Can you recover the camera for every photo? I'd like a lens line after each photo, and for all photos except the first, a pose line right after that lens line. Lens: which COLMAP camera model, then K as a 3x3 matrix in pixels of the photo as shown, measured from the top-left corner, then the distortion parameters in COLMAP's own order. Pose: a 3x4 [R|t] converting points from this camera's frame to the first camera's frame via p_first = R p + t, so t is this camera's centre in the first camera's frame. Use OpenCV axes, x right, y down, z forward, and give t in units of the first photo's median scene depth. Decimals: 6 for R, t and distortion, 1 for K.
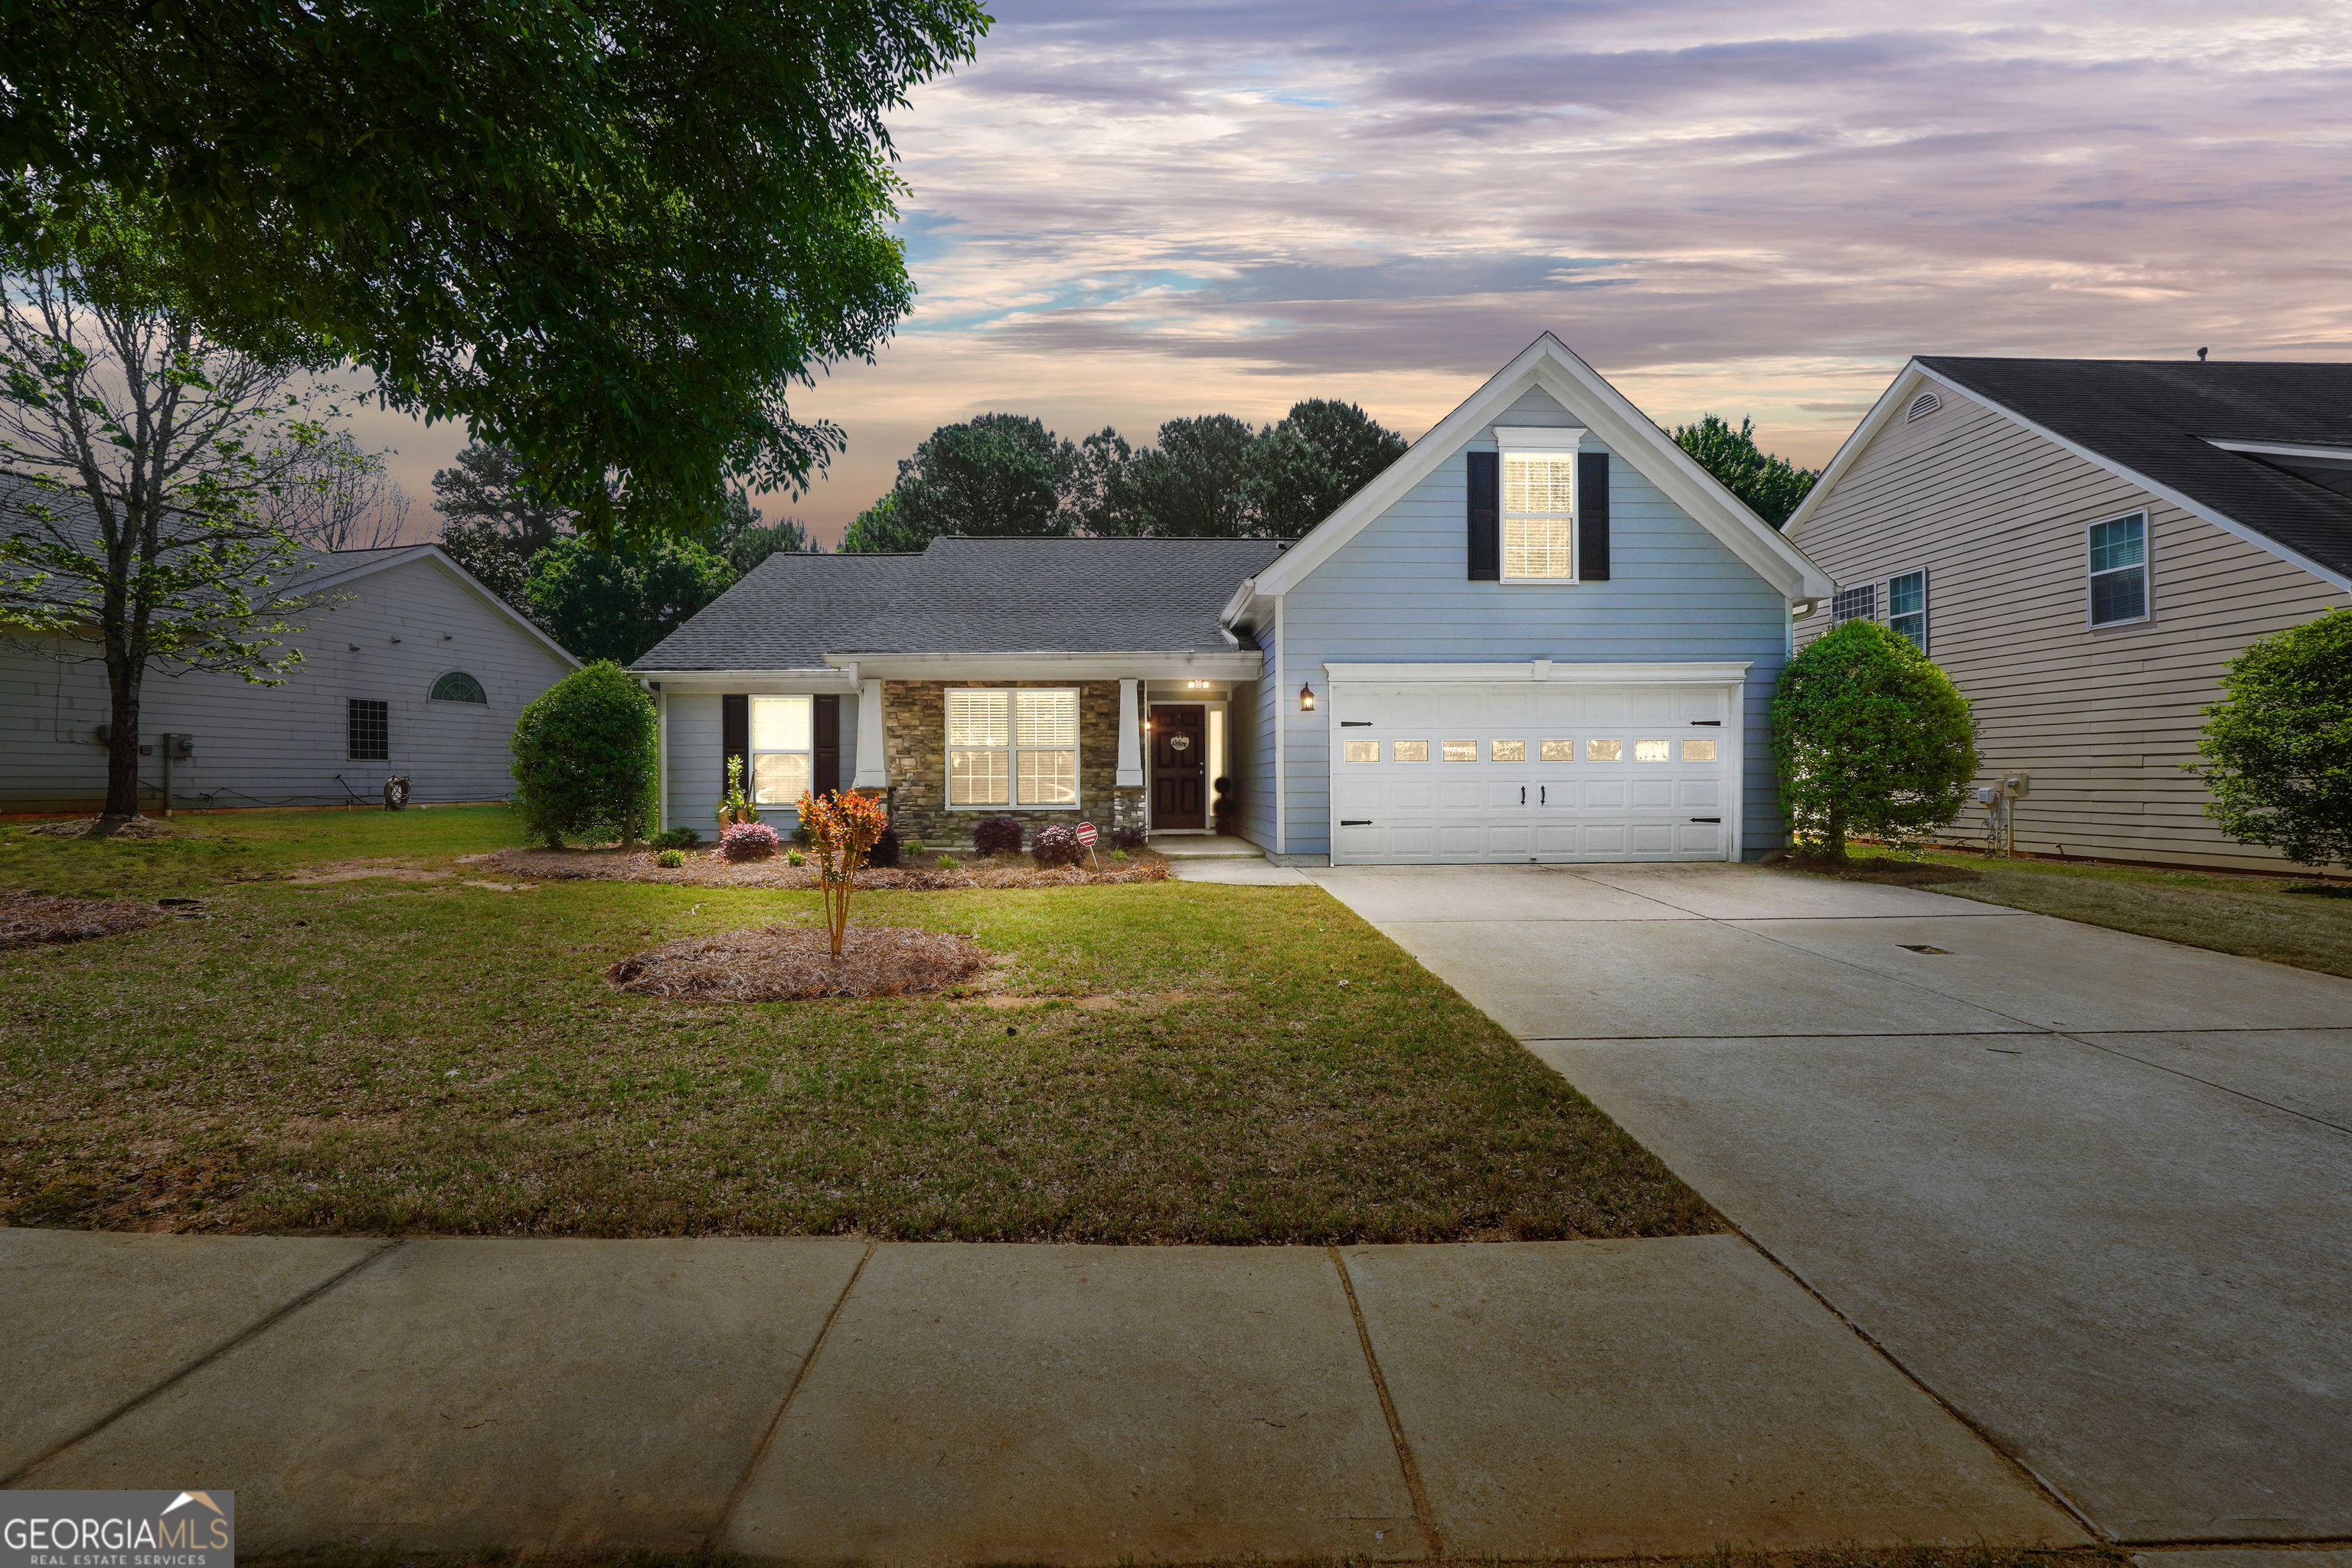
lens RADIAL K [[981.6, 0, 1174.7], [0, 981.6, 787.9], [0, 0, 1]] dist [-0.022030, 0.007572]
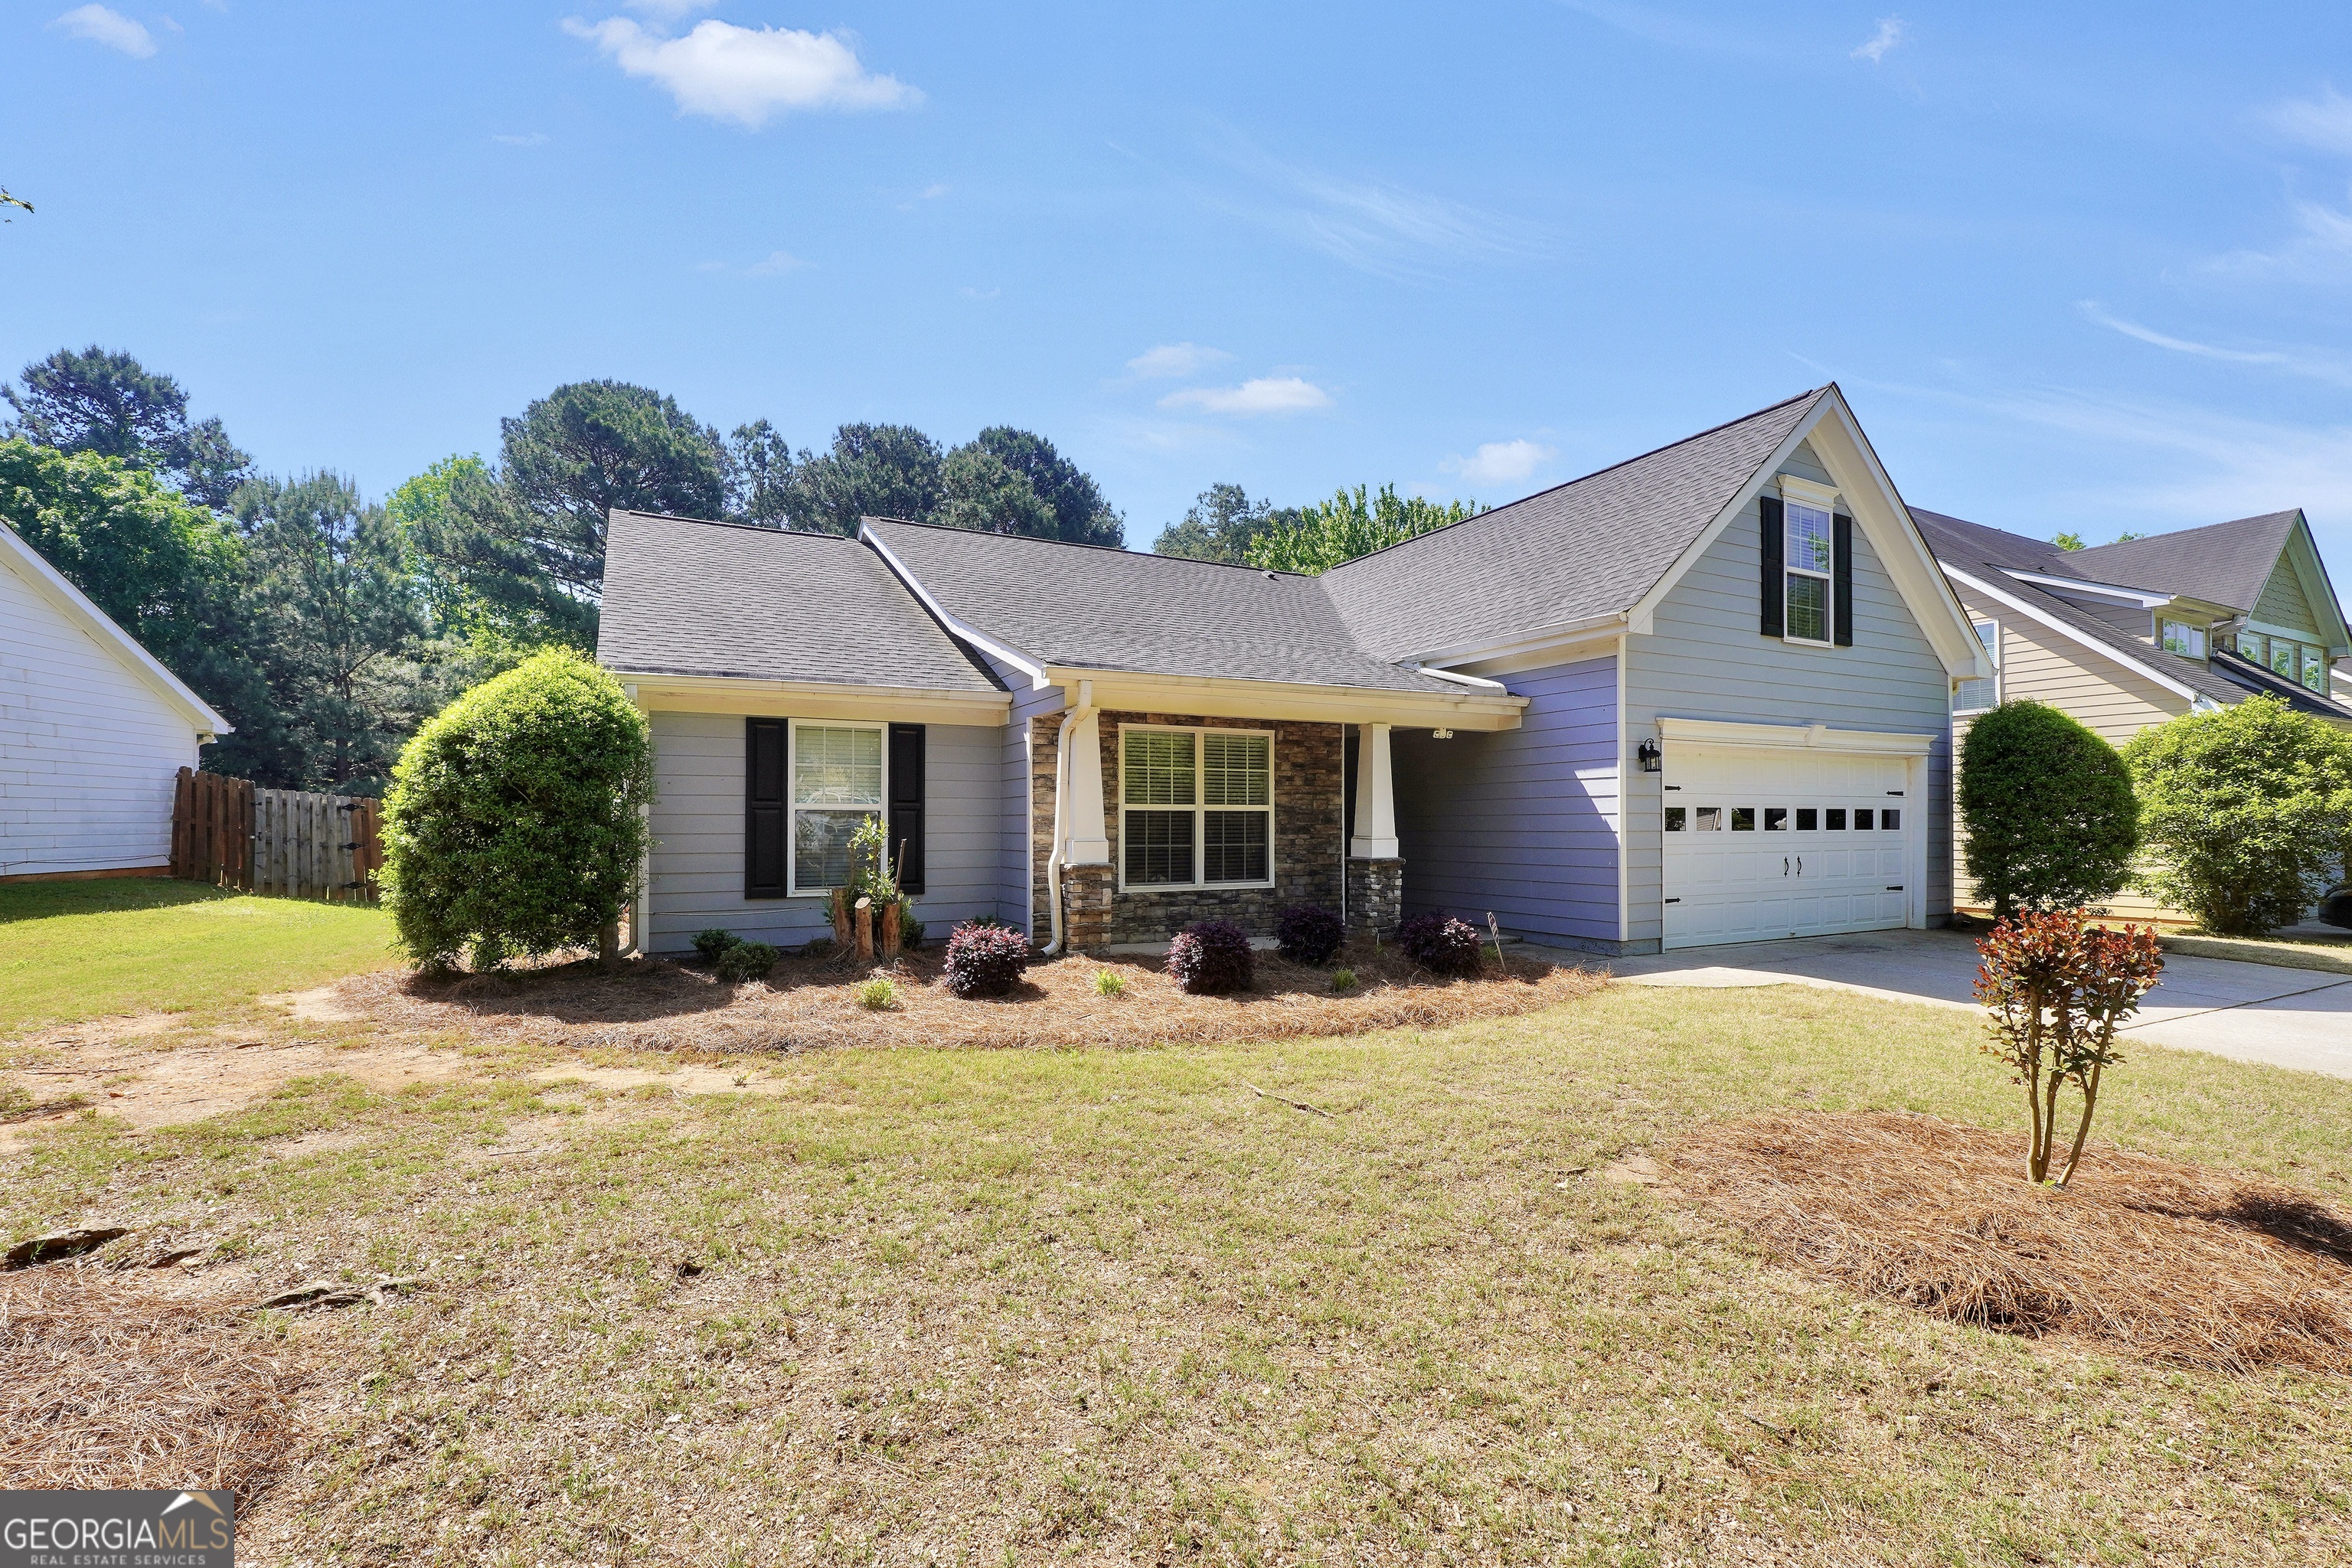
lens RADIAL K [[1009.4, 0, 1188.6], [0, 1009.4, 835.1], [0, 0, 1]] dist [-0.022412, 0.005610]
pose [[0.914442, 0.001044, 0.404716, -0.482543], [0.000390, 0.999994, -0.003460, -0.016327], [-0.404717, 0.003321, 0.914436, 0.293779]]
